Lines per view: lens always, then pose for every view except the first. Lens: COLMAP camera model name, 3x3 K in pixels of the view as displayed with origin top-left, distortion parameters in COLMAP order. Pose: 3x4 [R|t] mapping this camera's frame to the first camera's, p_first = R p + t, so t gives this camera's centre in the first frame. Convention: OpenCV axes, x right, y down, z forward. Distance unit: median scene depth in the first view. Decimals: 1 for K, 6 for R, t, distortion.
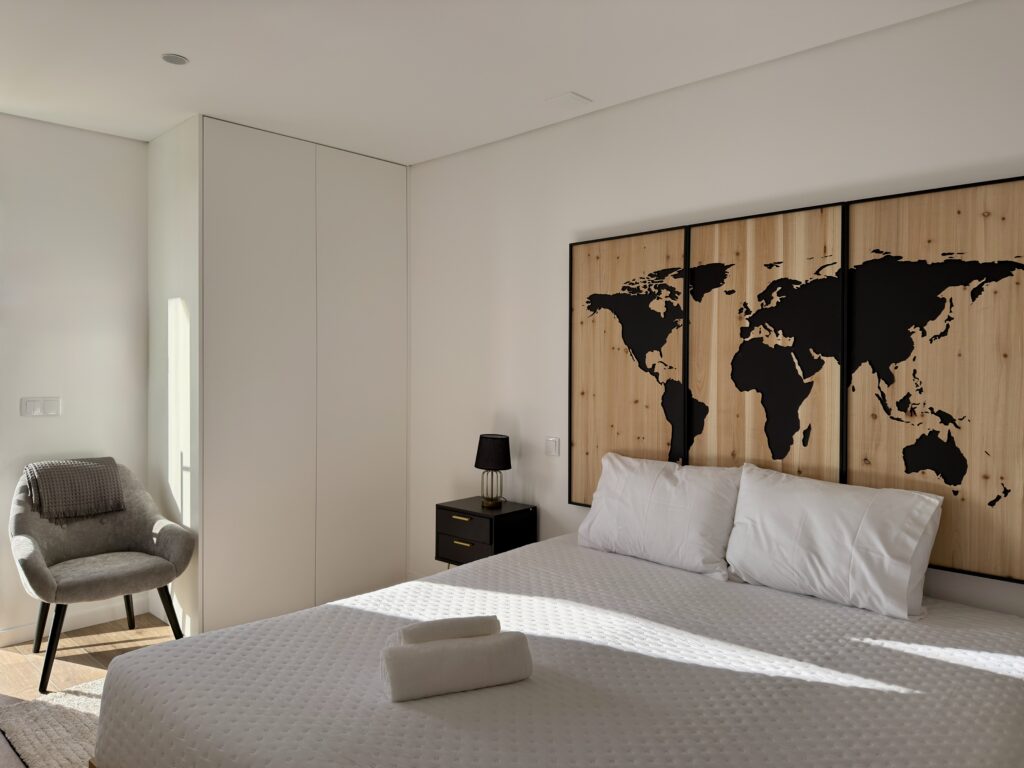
lens RADIAL K [[724.4, 0, 510.3], [0, 724.4, 376.4], [0, 0, 1]] dist [-0.005593, -0.010331]
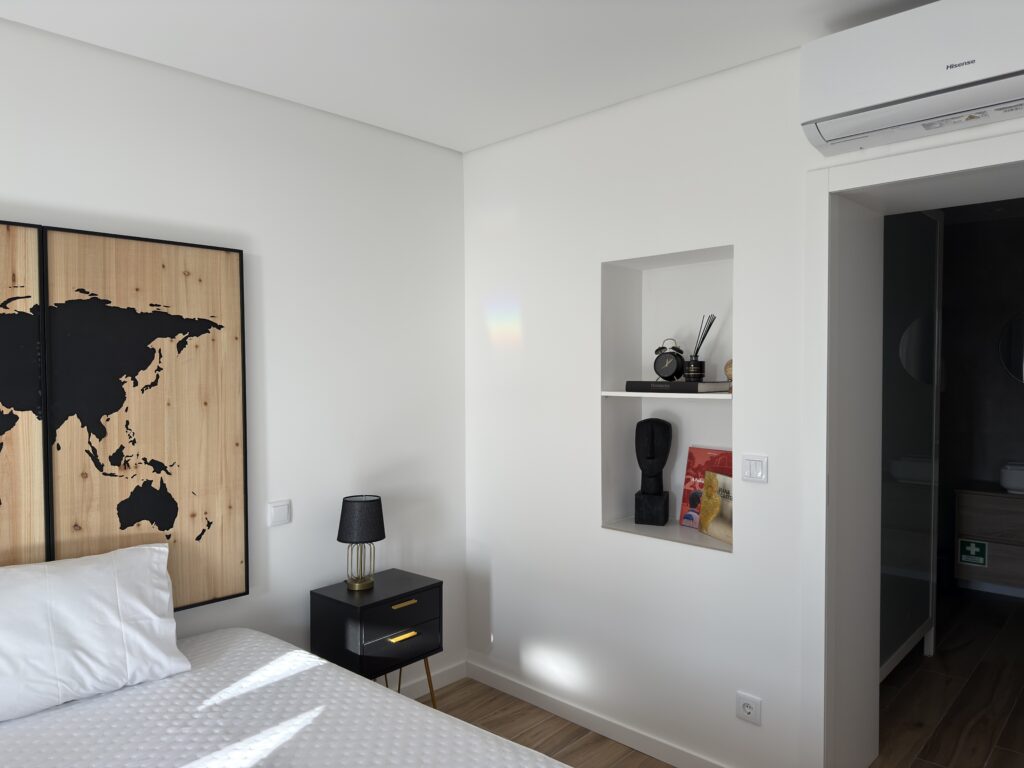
lens RADIAL K [[724.4, 0, 509.5], [0, 724.4, 389.2], [0, 0, 1]] dist [-0.005593, -0.010331]
pose [[-0.012036, -0.030244, 0.999470, -0.413921], [0.022371, 0.999284, 0.030508, -0.070330], [-0.999677, 0.022727, -0.011351, 0.508317]]
